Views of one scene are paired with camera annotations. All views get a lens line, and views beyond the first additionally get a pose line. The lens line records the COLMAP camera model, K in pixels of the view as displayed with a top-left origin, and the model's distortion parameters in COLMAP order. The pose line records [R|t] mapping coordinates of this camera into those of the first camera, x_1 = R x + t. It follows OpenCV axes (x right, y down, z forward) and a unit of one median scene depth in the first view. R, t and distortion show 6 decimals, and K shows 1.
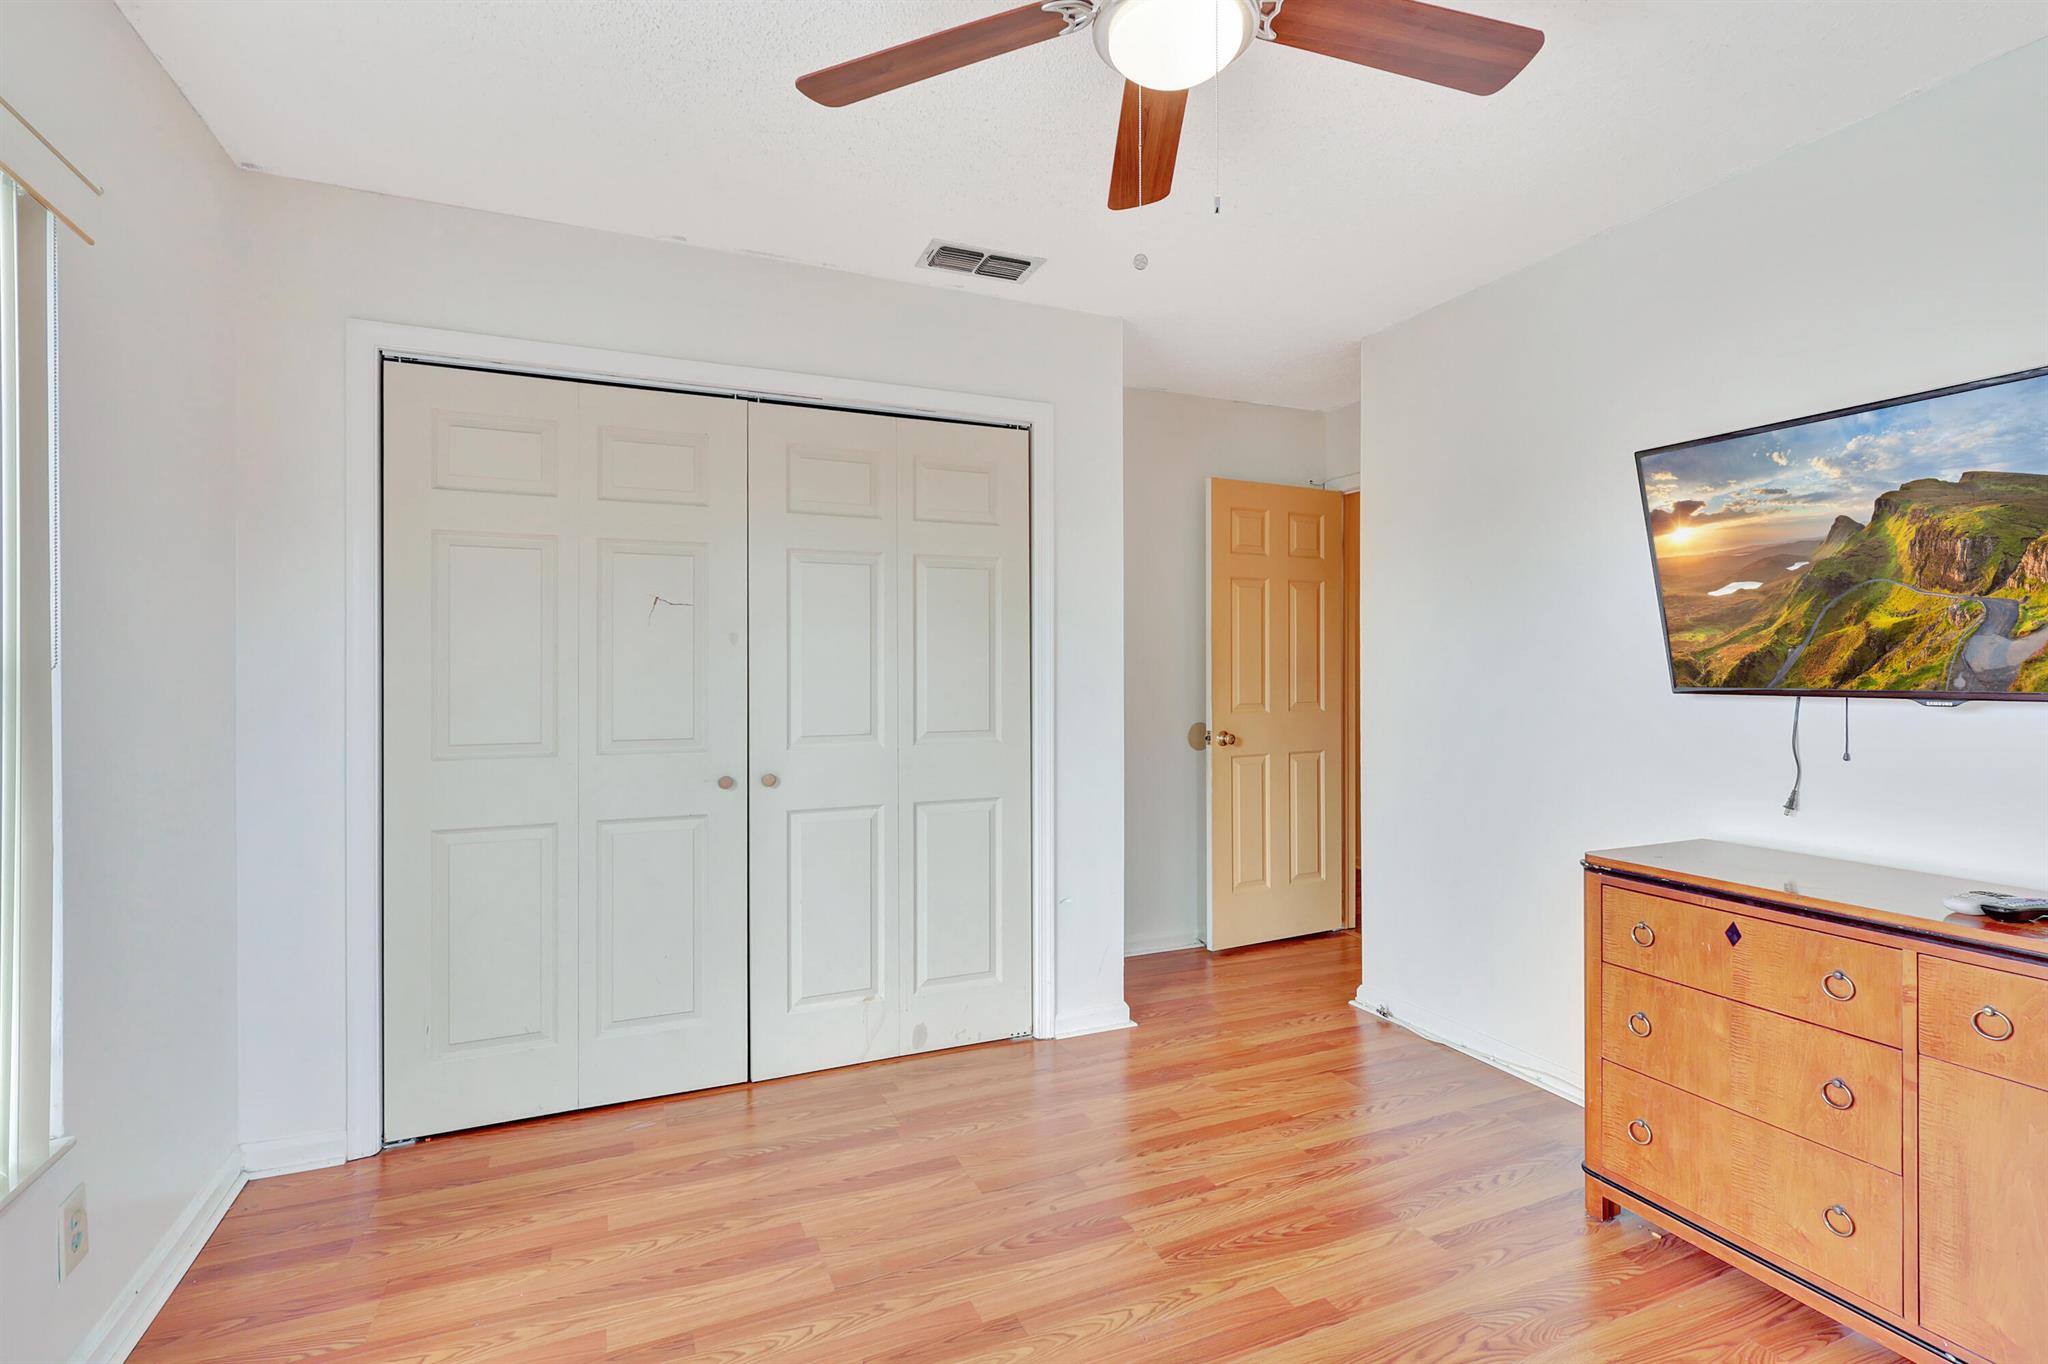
lens RADIAL K [[961.8, 0, 1023.4], [0, 961.8, 669.6], [0, 0, 1]] dist [0.000183, 0.000236]
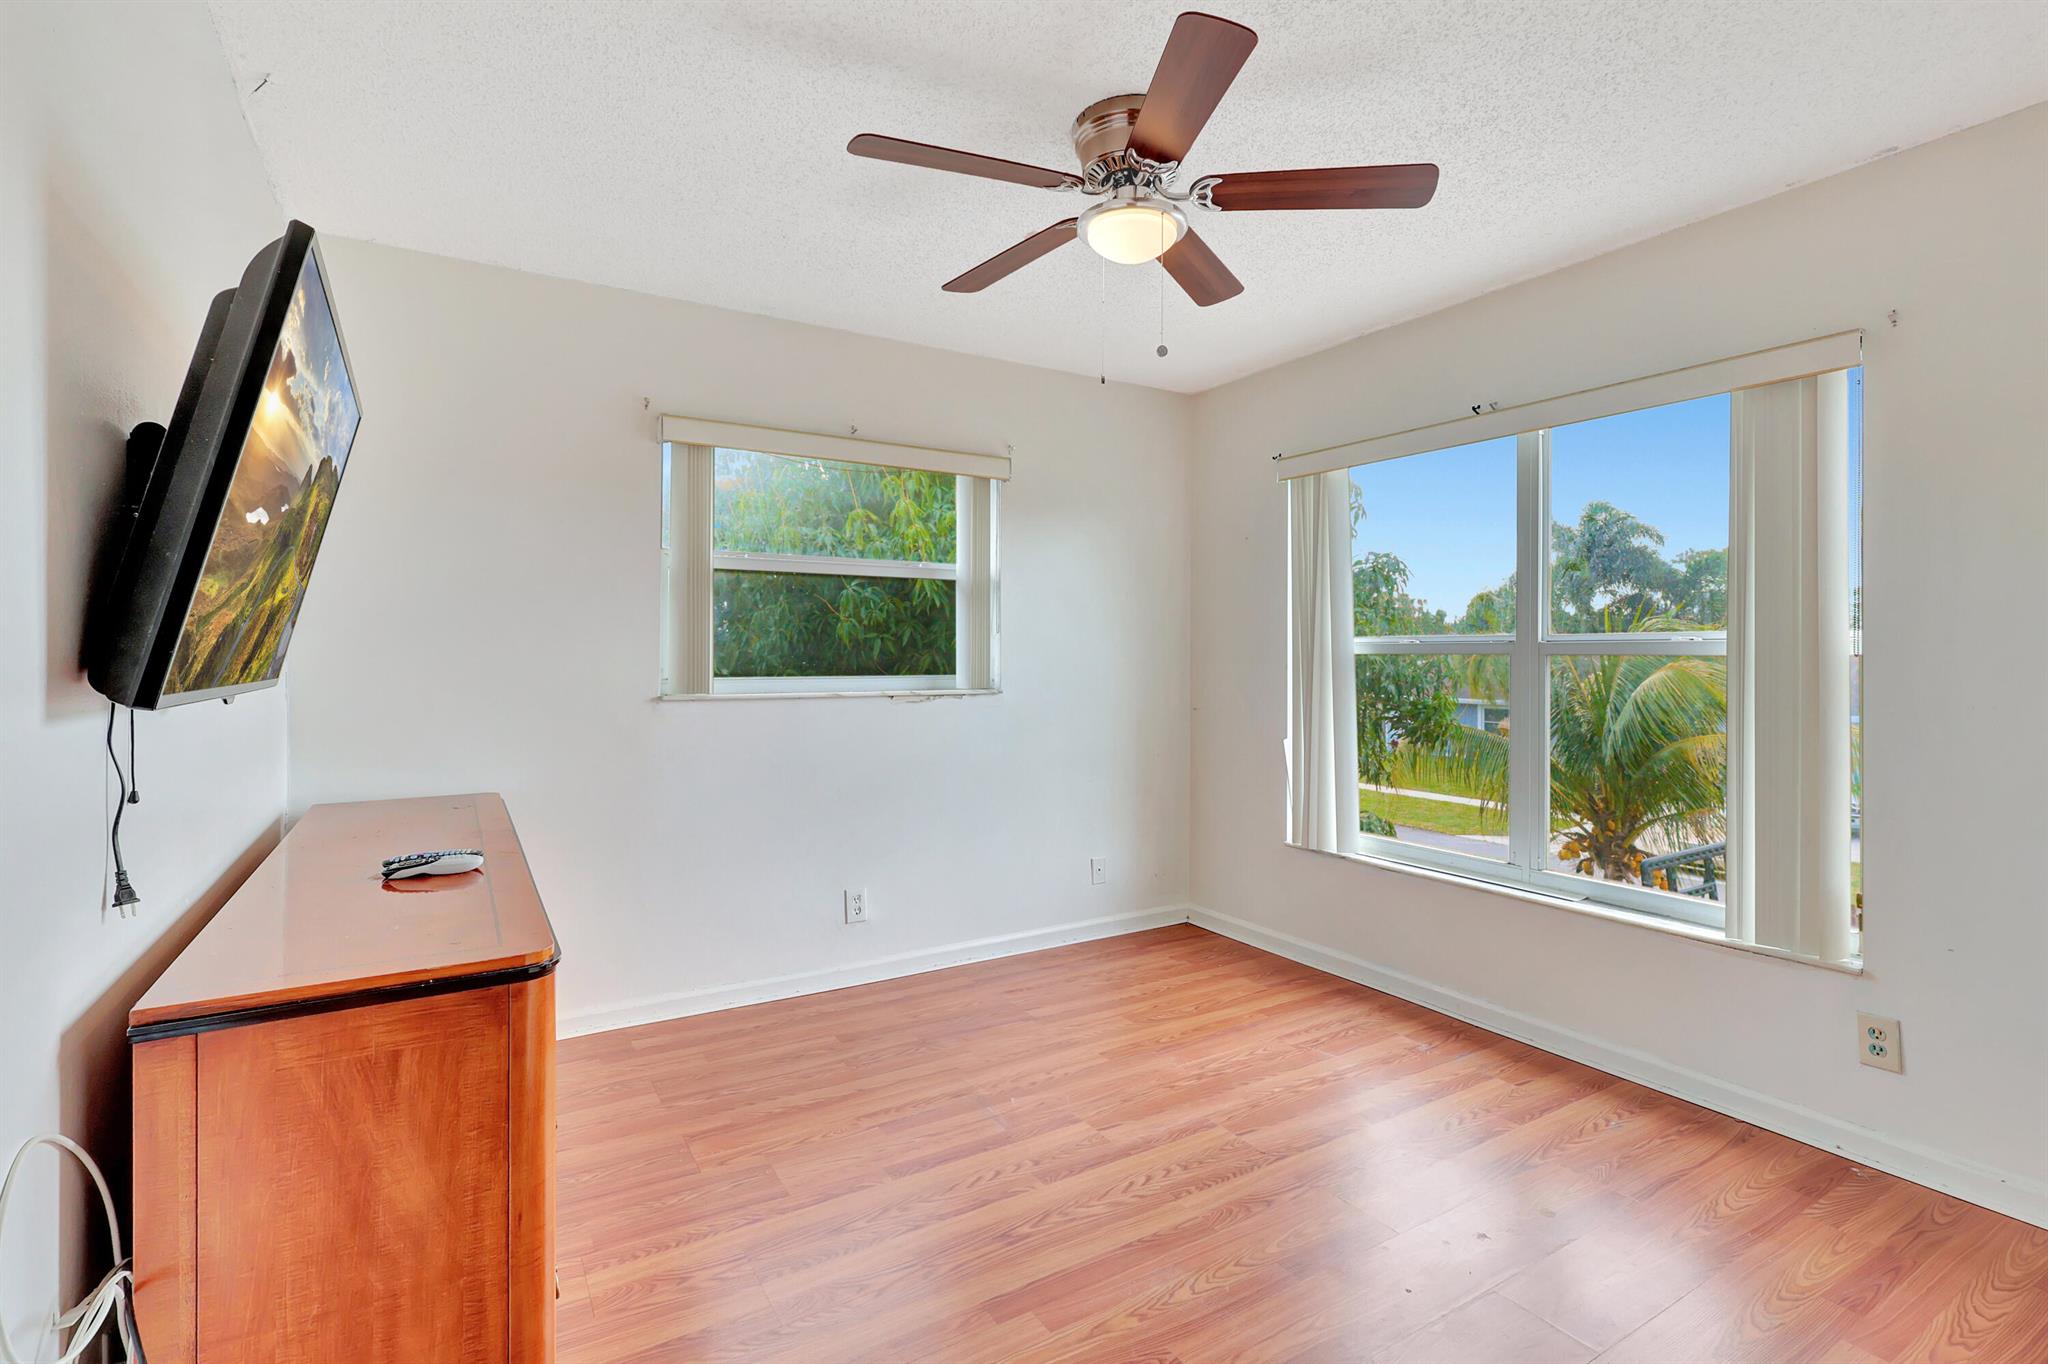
lens RADIAL K [[961.8, 0, 1023.4], [0, 961.8, 669.6], [0, 0, 1]] dist [0.000183, 0.000236]
pose [[-0.990262, 0.003566, -0.139171, 0.416736], [0.001364, 0.999872, 0.015921, -0.000953], [0.139210, 0.015576, -0.990140, 1.923965]]
